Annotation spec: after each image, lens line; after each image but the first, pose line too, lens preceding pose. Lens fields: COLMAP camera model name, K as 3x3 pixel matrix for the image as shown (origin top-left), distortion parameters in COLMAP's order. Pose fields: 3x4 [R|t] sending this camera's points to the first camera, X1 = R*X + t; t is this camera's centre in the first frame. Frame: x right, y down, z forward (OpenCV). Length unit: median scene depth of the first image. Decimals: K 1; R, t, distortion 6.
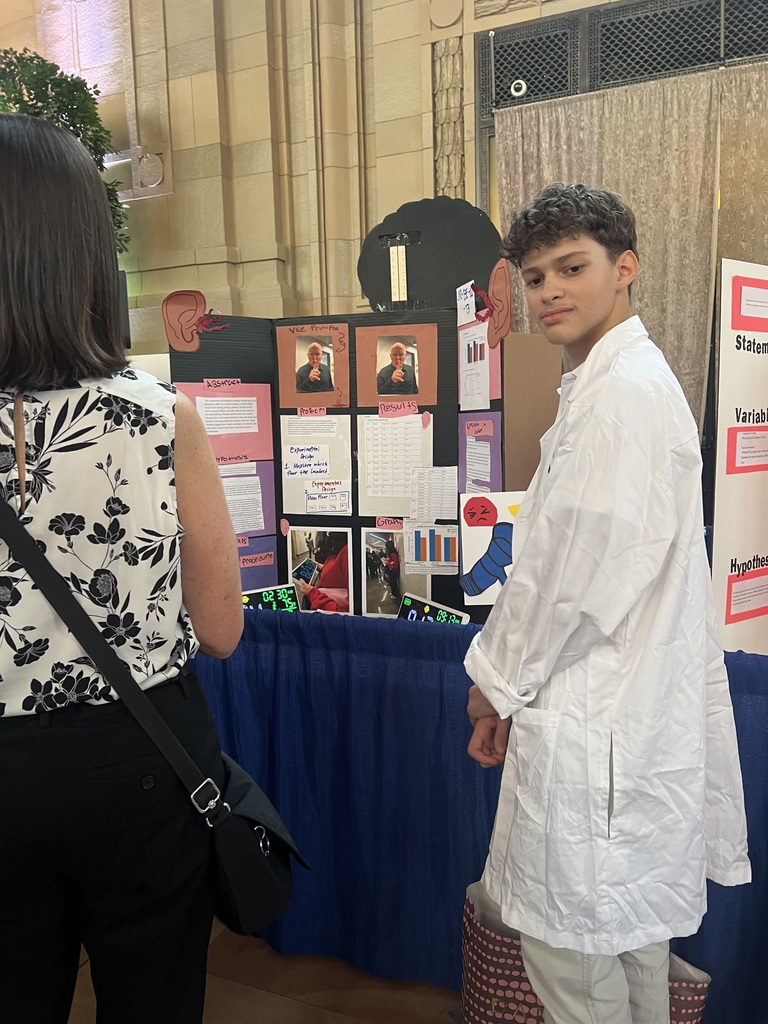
lens RADIAL K [[766.1, 0, 385.3], [0, 766.1, 502.9], [0, 0, 1]] dist [-0.001197, -0.027821]
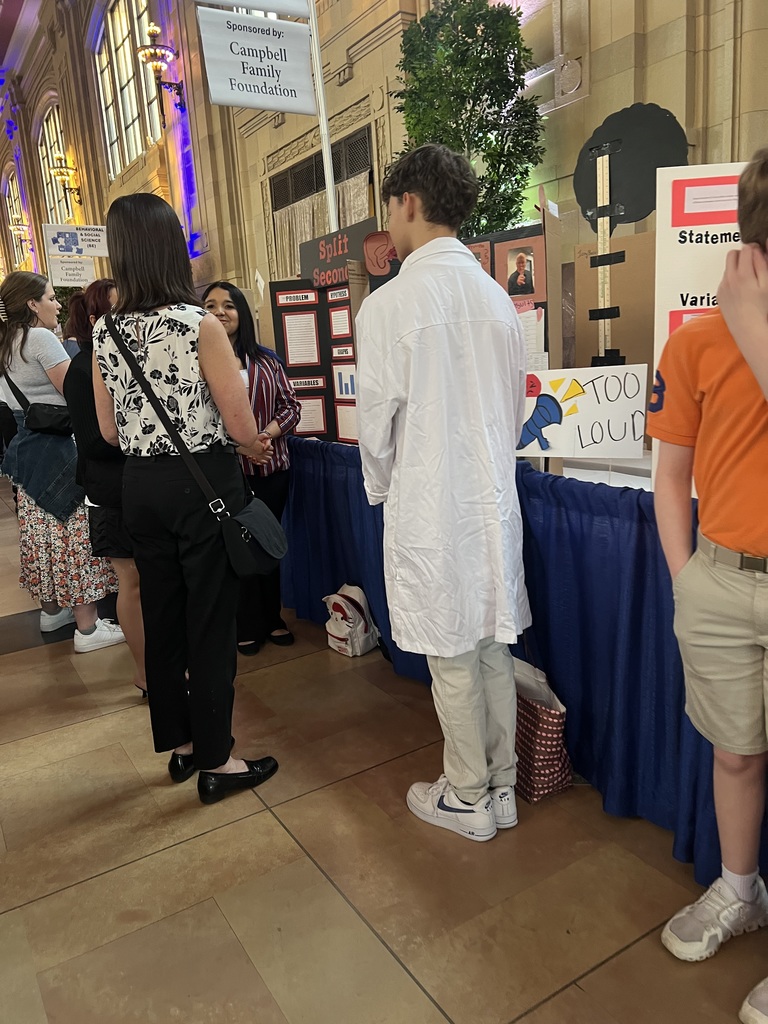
lens RADIAL K [[766.1, 0, 385.2], [0, 766.1, 516.7], [0, 0, 1]] dist [-0.001197, -0.027821]
pose [[0.792484, 0.109185, -0.600039, 0.843499], [-0.018996, 0.987786, 0.154652, 0.040865], [0.609596, -0.111161, 0.784879, -0.244931]]
